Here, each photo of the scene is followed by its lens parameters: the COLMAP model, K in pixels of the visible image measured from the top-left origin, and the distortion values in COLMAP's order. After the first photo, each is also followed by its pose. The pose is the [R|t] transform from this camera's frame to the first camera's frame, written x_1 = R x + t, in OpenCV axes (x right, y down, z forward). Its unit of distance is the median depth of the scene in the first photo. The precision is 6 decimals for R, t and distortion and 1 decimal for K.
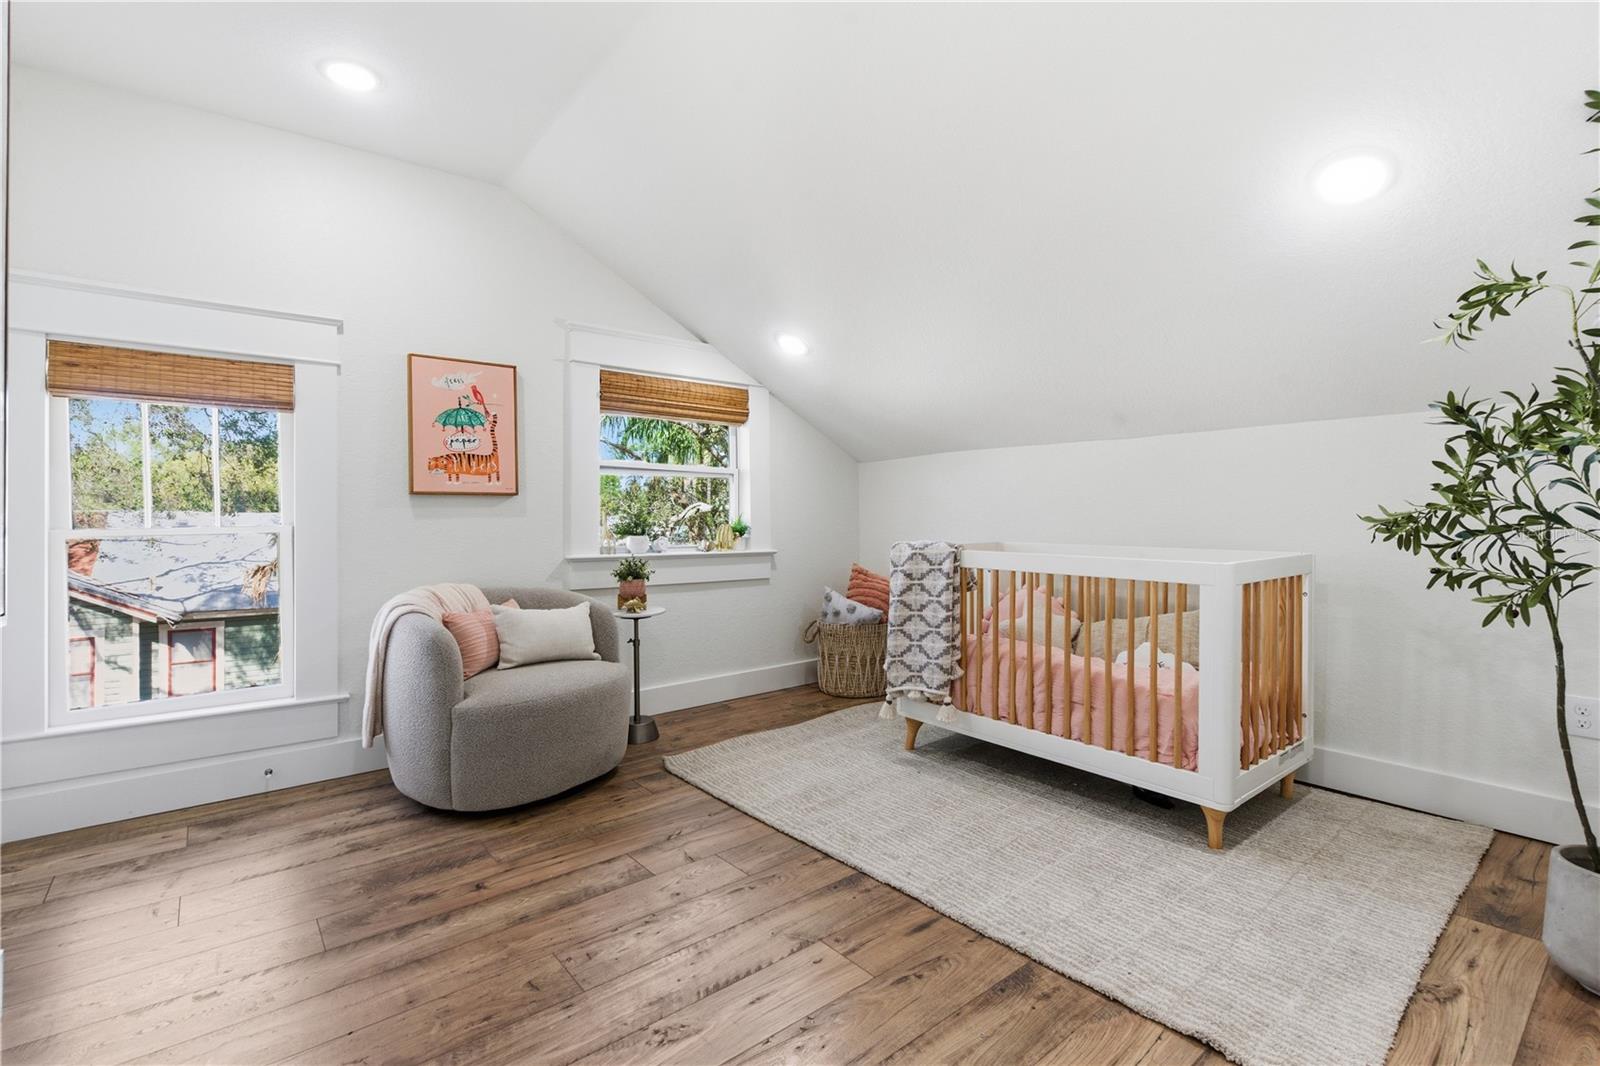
lens RADIAL K [[721.9, 0, 797.2], [0, 721.9, 530.4], [0, 0, 1]] dist [-0.000340, -0.000857]
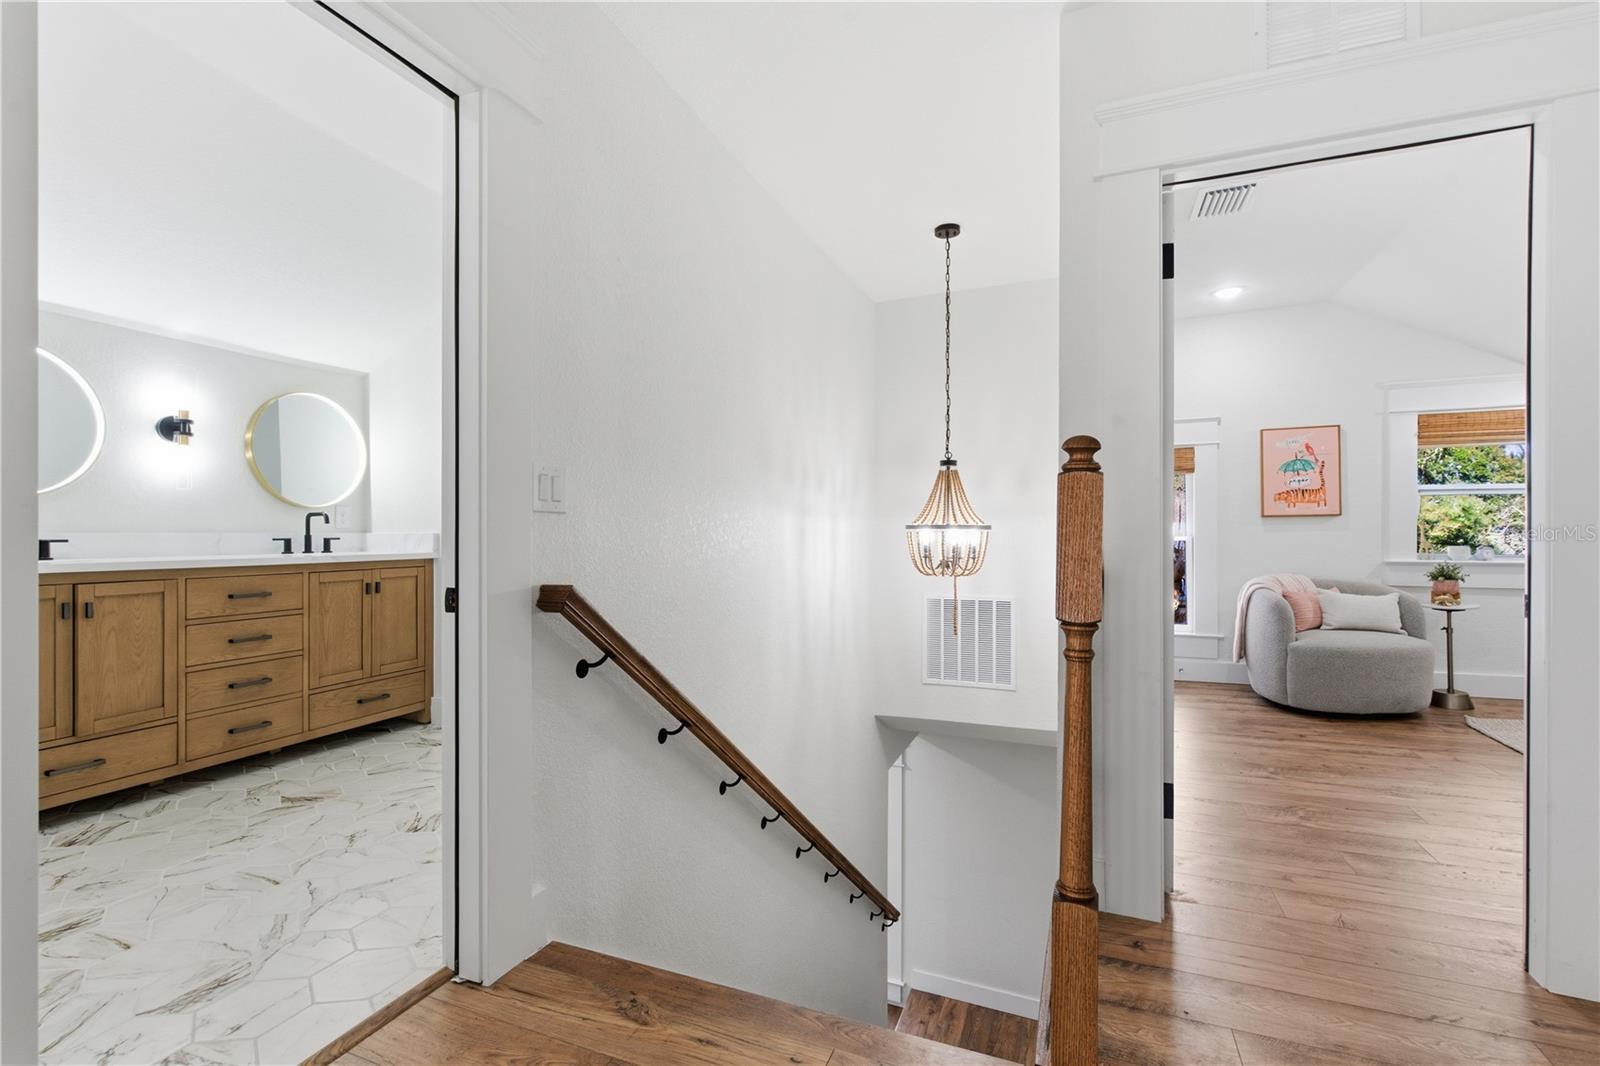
lens RADIAL K [[721.9, 0, 797.2], [0, 721.9, 530.4], [0, 0, 1]] dist [-0.000340, -0.000857]
pose [[0.486726, -0.003076, -0.873549, 0.351510], [-0.006724, 0.999951, -0.007267, -0.002337], [0.873529, 0.009411, 0.486681, -0.662129]]
